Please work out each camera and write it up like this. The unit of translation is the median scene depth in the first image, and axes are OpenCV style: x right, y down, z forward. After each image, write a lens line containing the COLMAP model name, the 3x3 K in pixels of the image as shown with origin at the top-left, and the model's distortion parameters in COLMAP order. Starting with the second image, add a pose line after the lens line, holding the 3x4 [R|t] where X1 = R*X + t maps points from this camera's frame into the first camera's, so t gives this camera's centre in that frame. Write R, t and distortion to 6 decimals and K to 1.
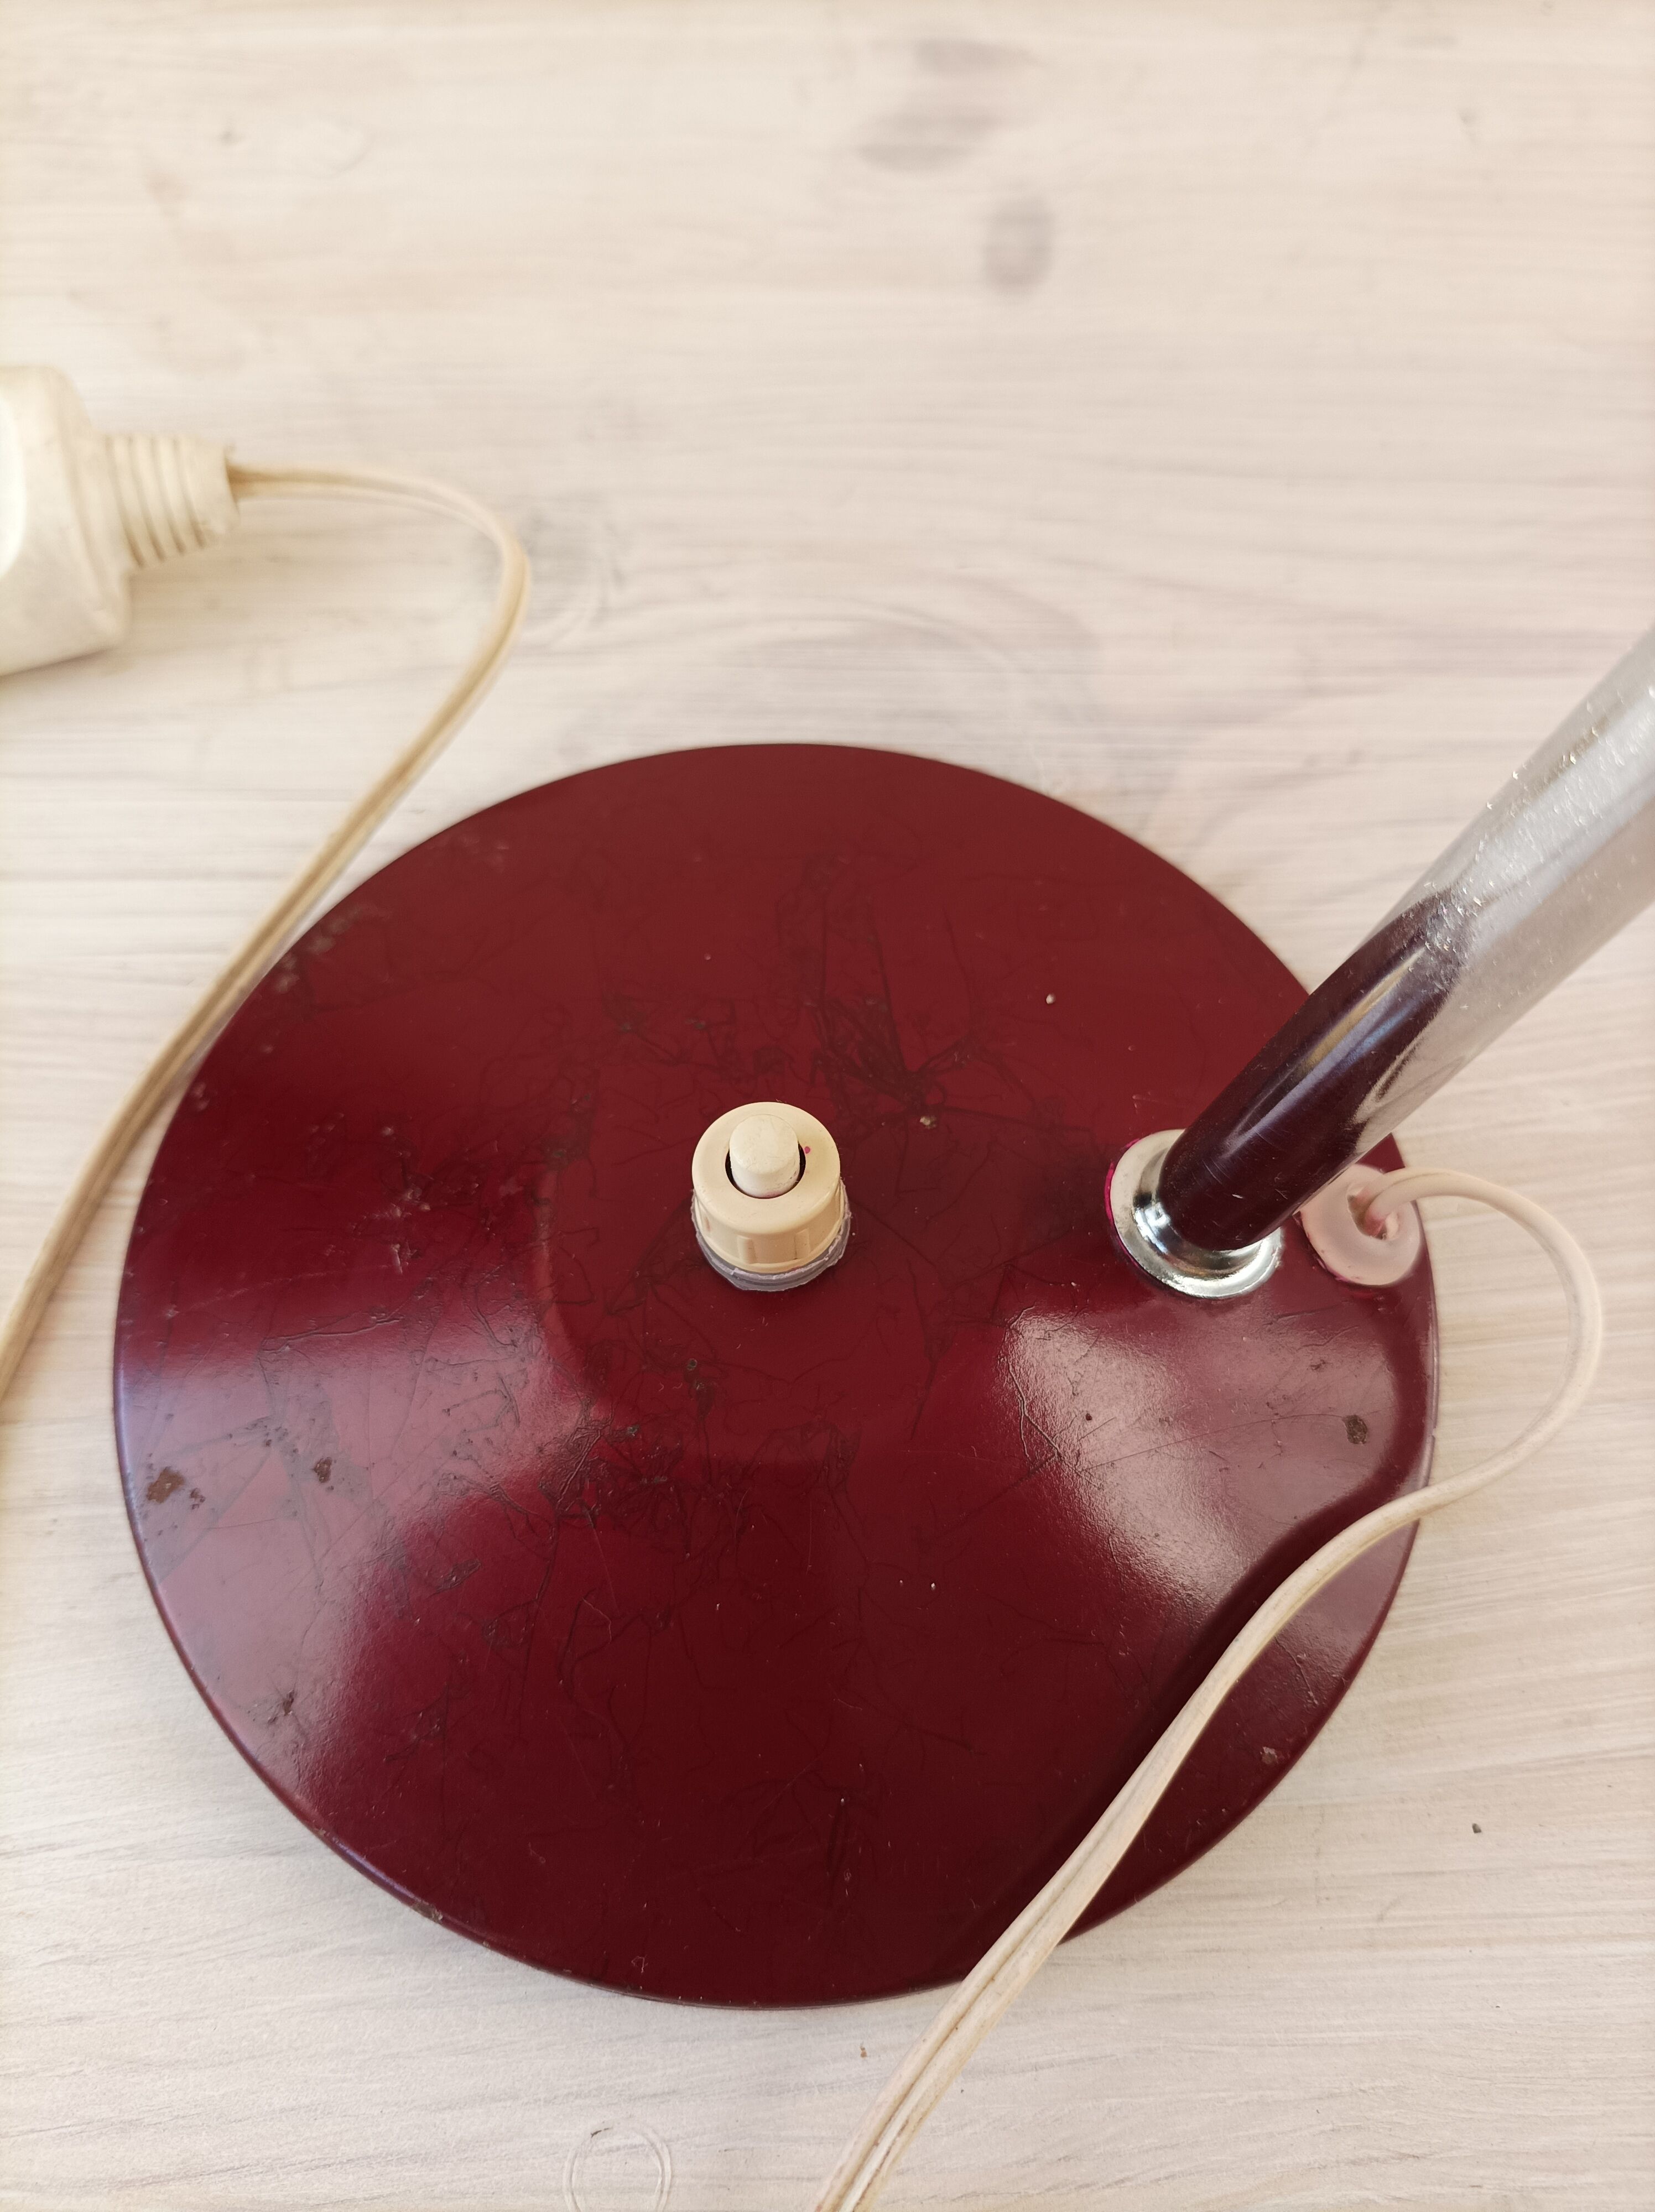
lens RADIAL K [[1990.3, 0, 818.2], [0, 1990.3, 1108.9], [0, 0, 1]] dist [-0.044480, 0.012436]
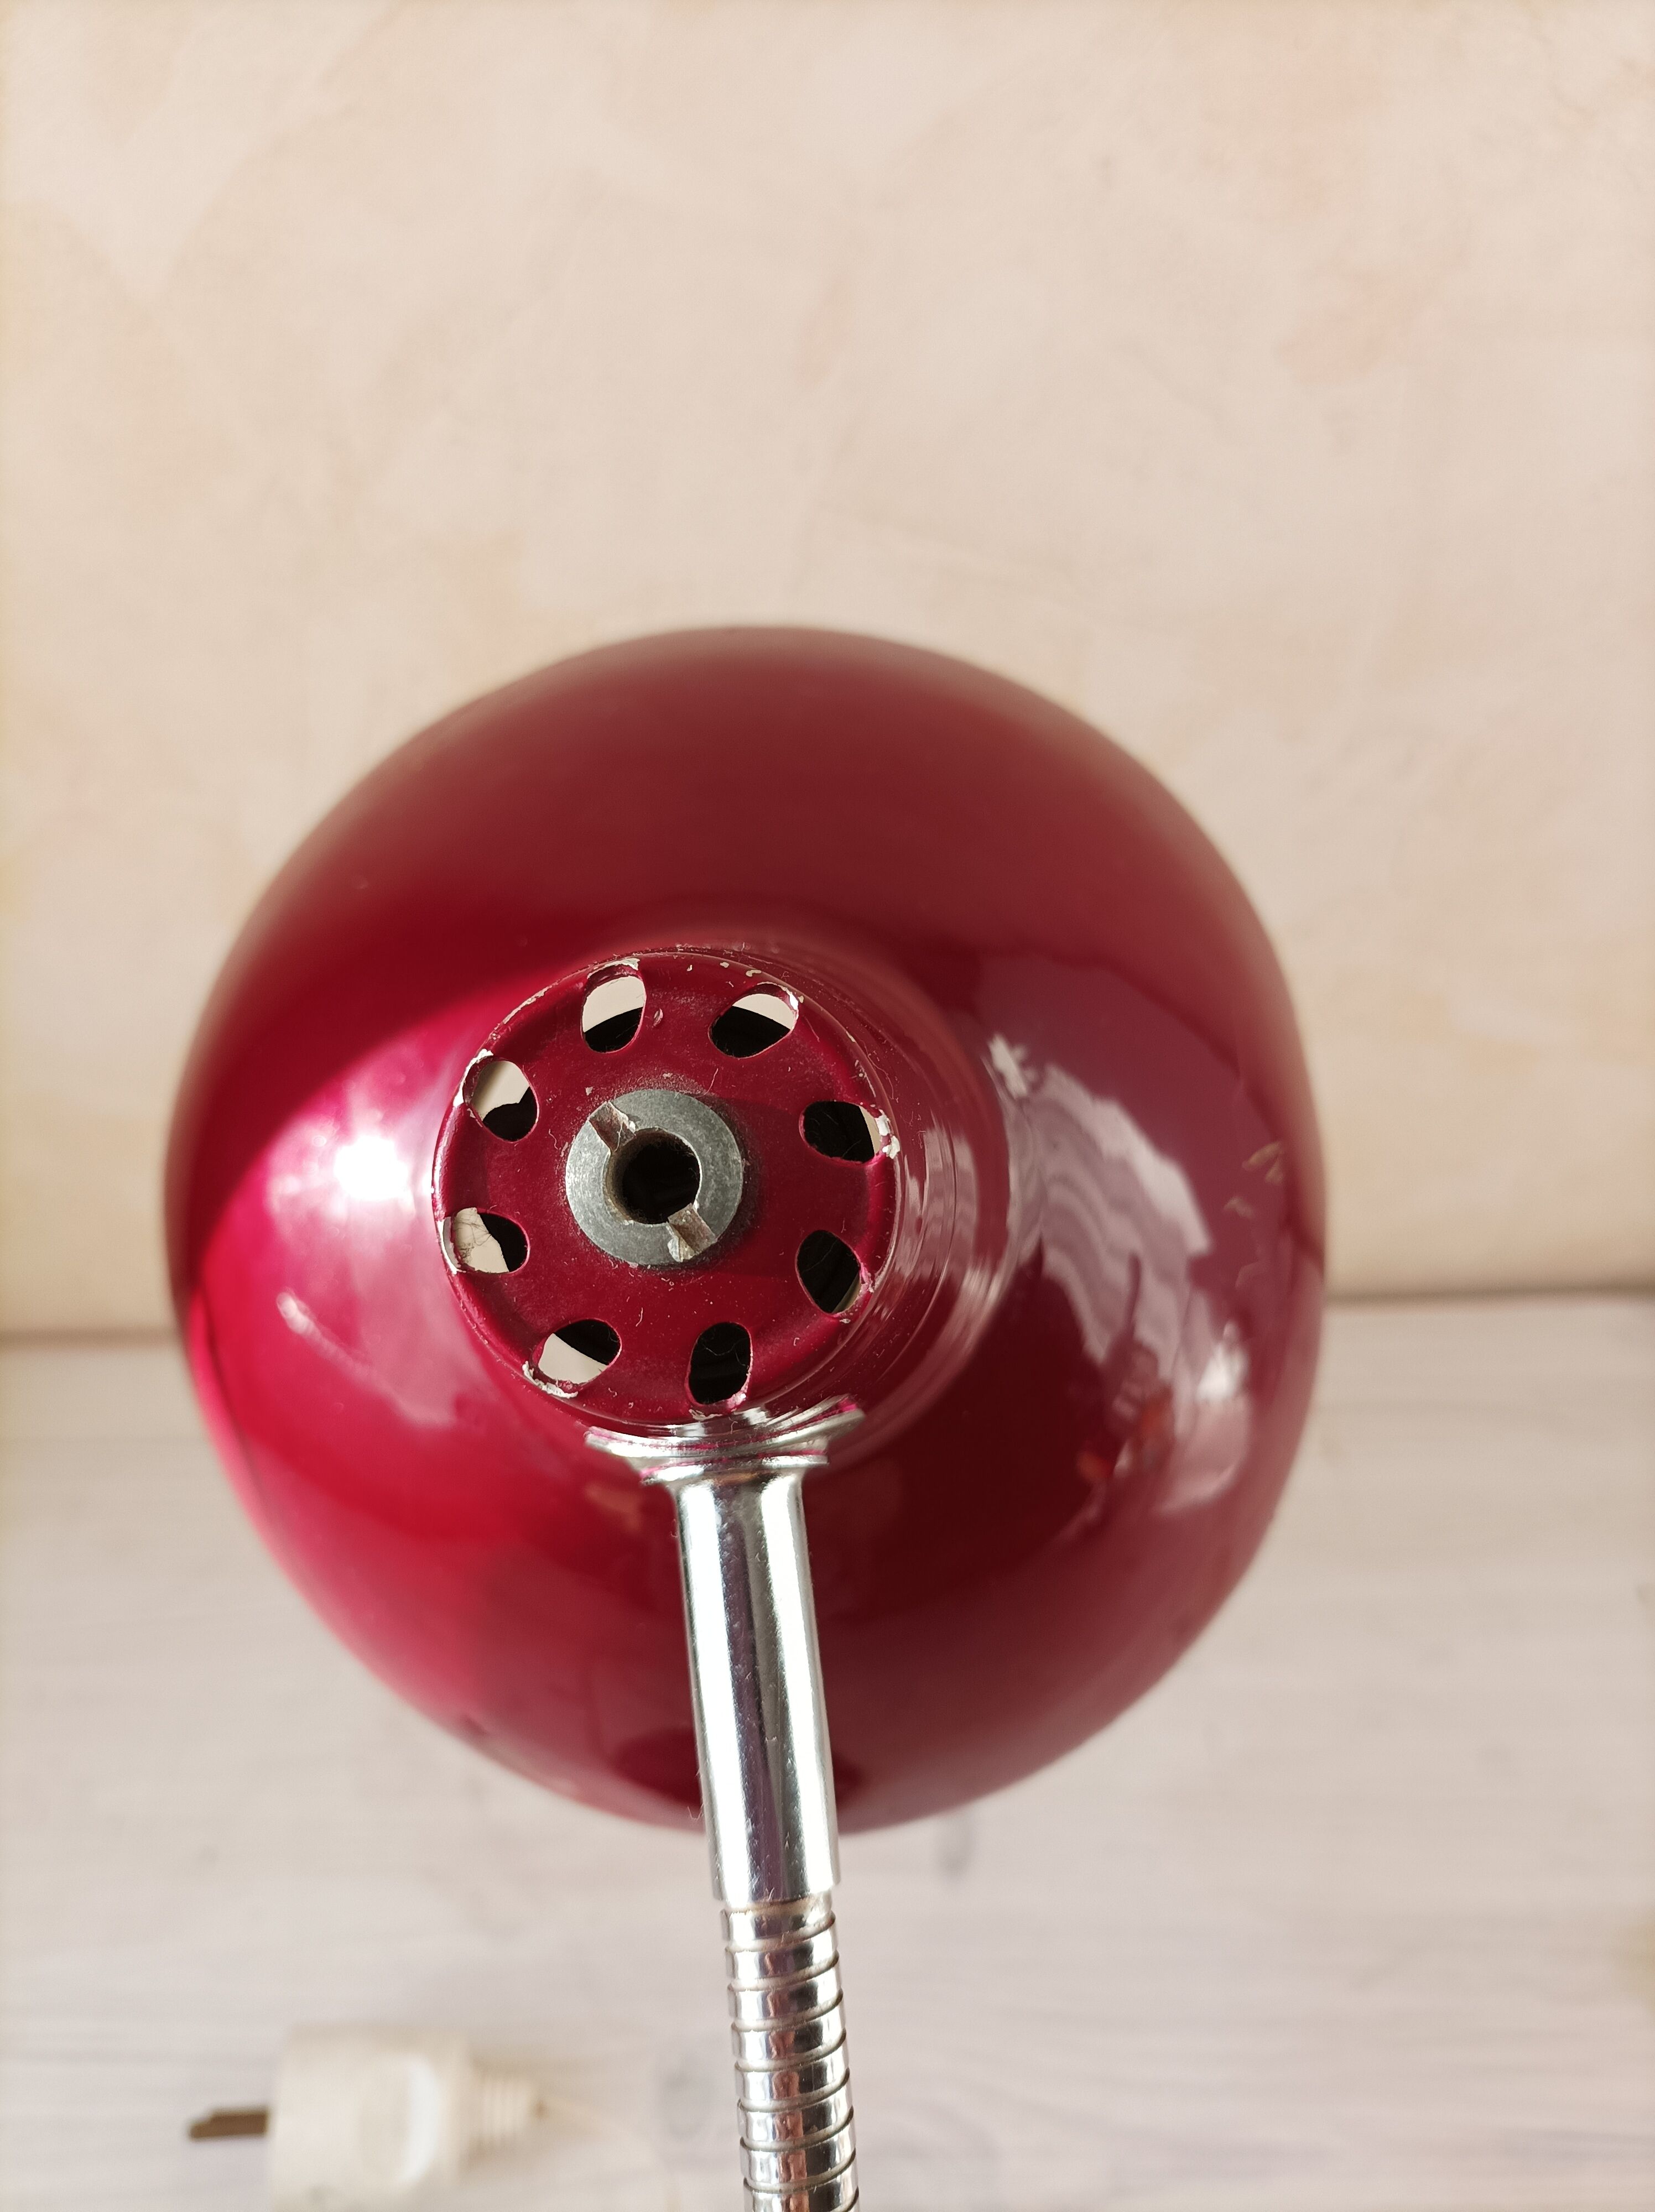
lens RADIAL K [[1747.6, 0, 813.1], [0, 1747.6, 1103.6], [0, 0, 1]] dist [-0.012057, -0.003611]
pose [[0.999908, 0.013193, 0.003262, -0.044246], [-0.011329, 0.941732, -0.336173, -0.565793], [-0.007508, 0.336105, 0.941795, -0.763034]]
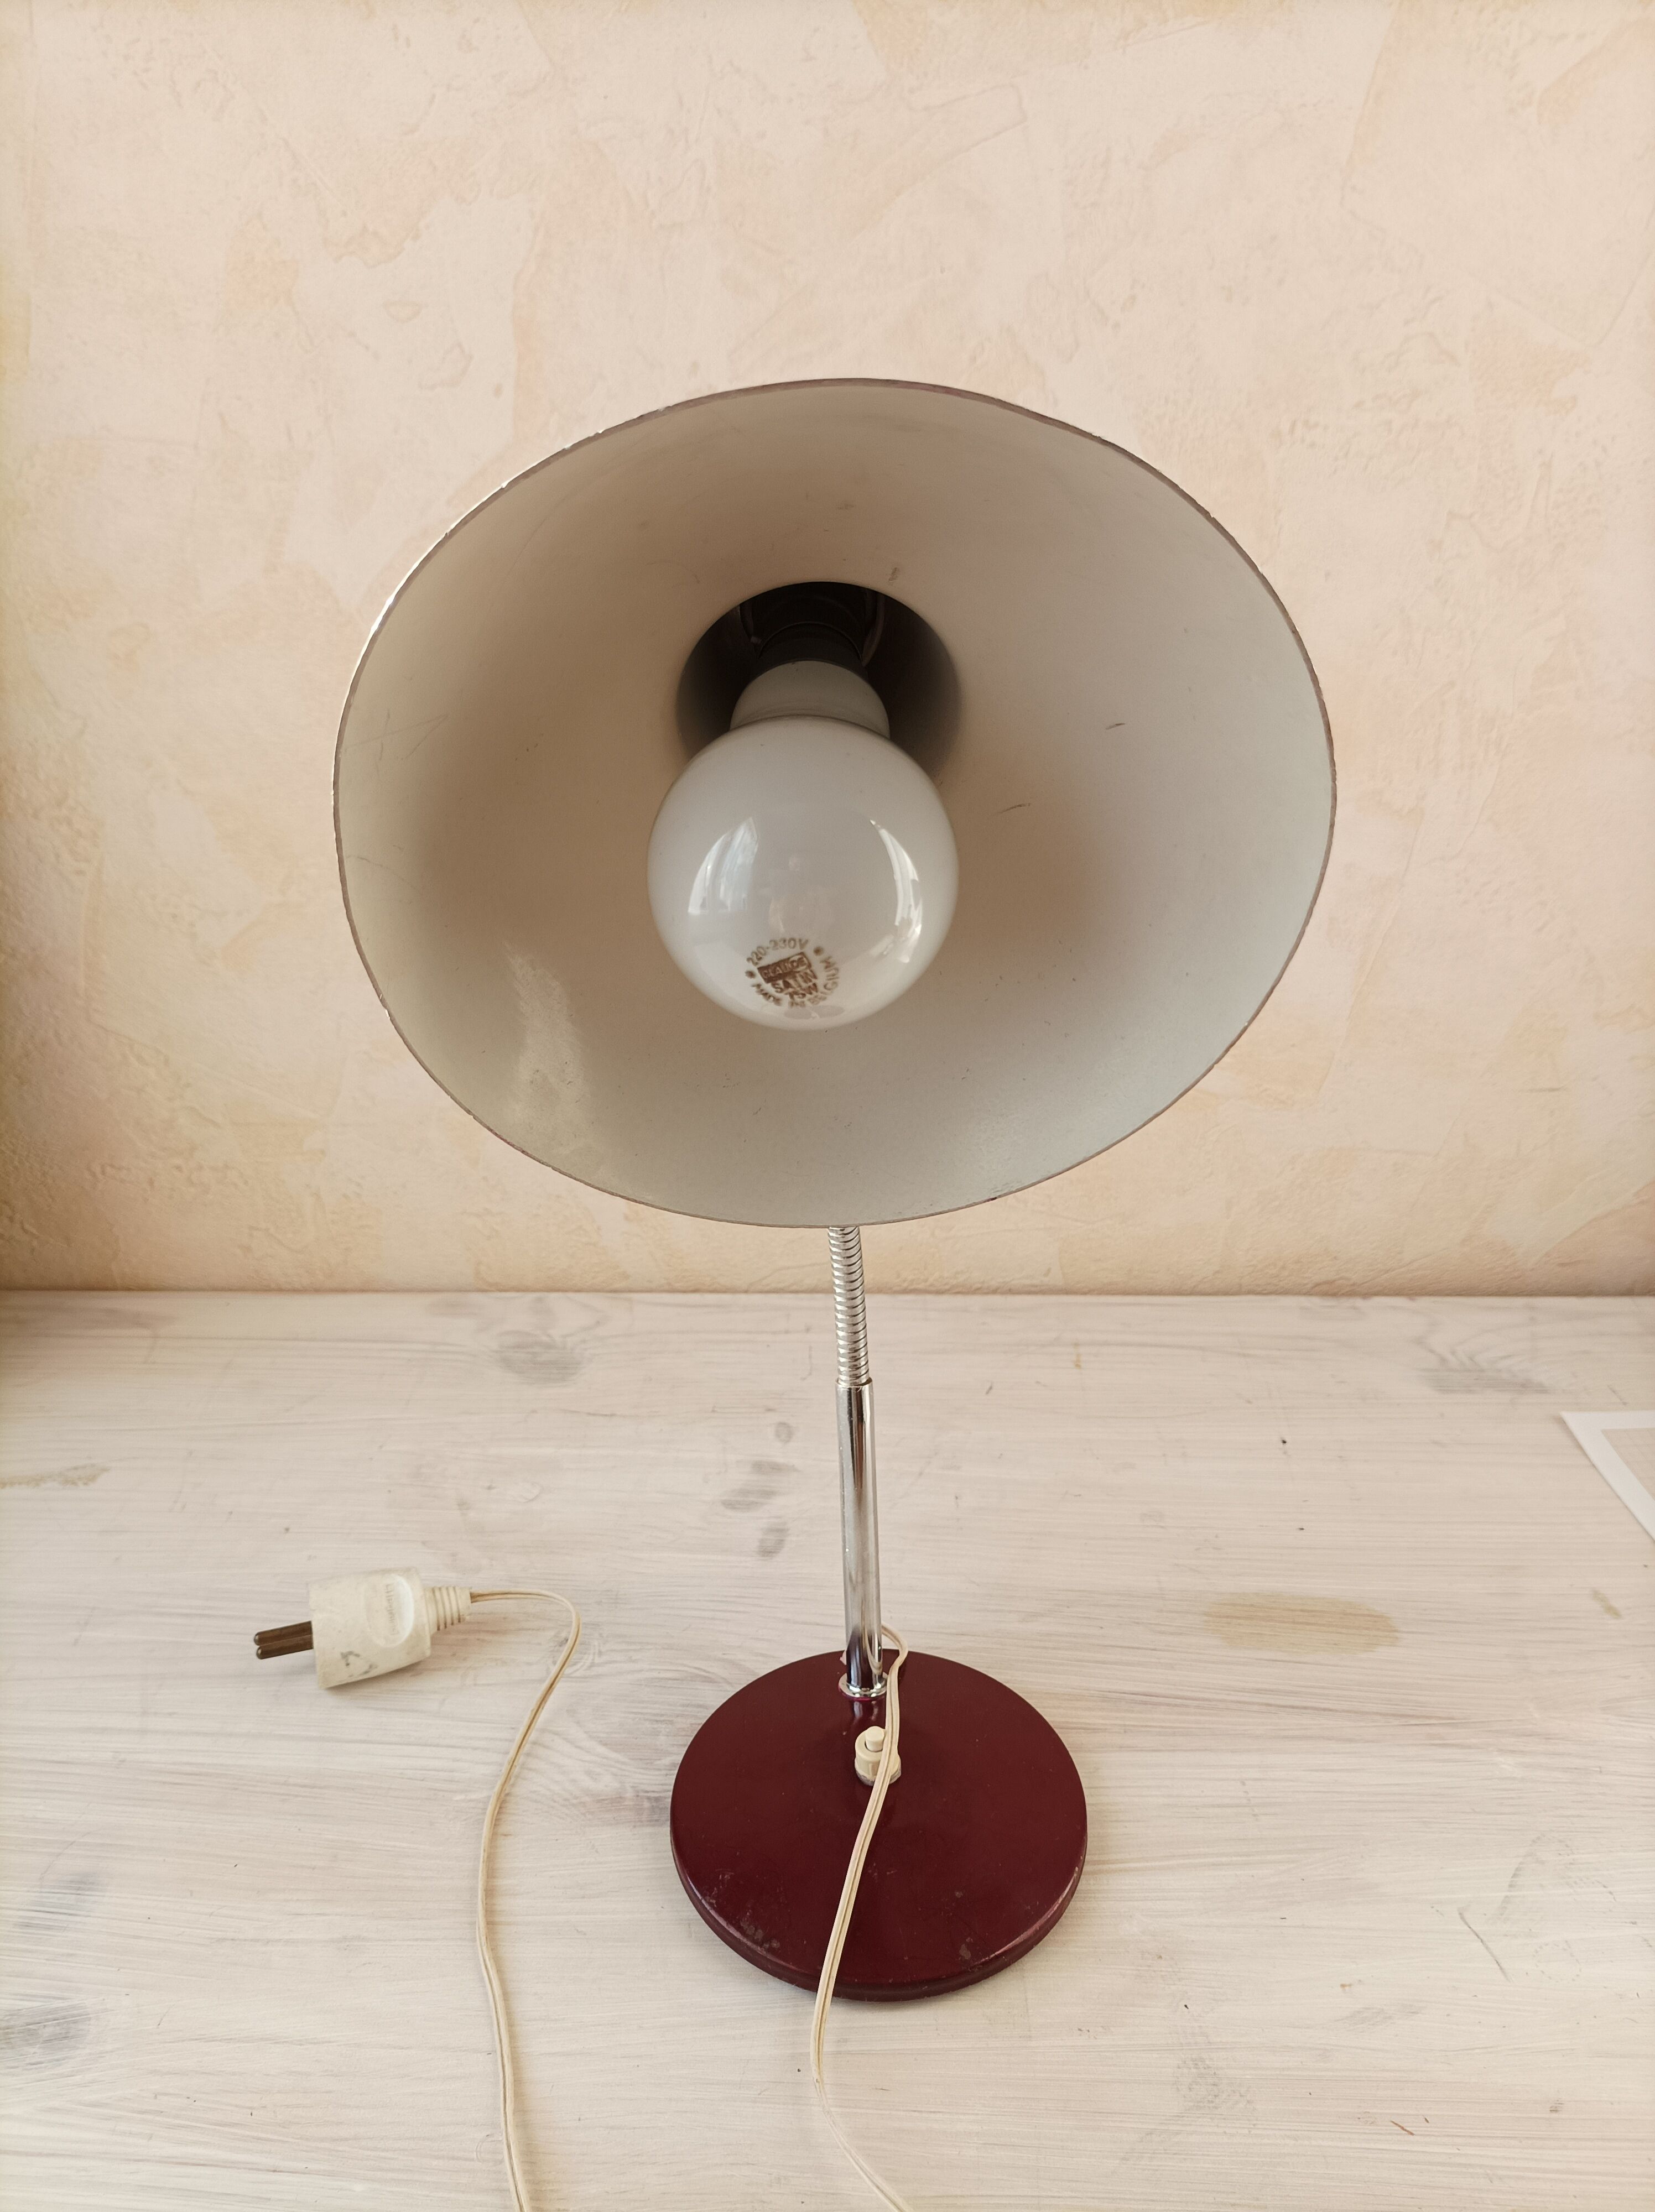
lens RADIAL K [[1747.6, 0, 831.4], [0, 1747.6, 1102.1], [0, 0, 1]] dist [-0.012057, -0.003611]
pose [[0.996248, 0.020819, -0.084007, 0.392386], [-0.065926, 0.811421, -0.580732, 0.479602], [0.056075, 0.584091, 0.809749, -1.345430]]
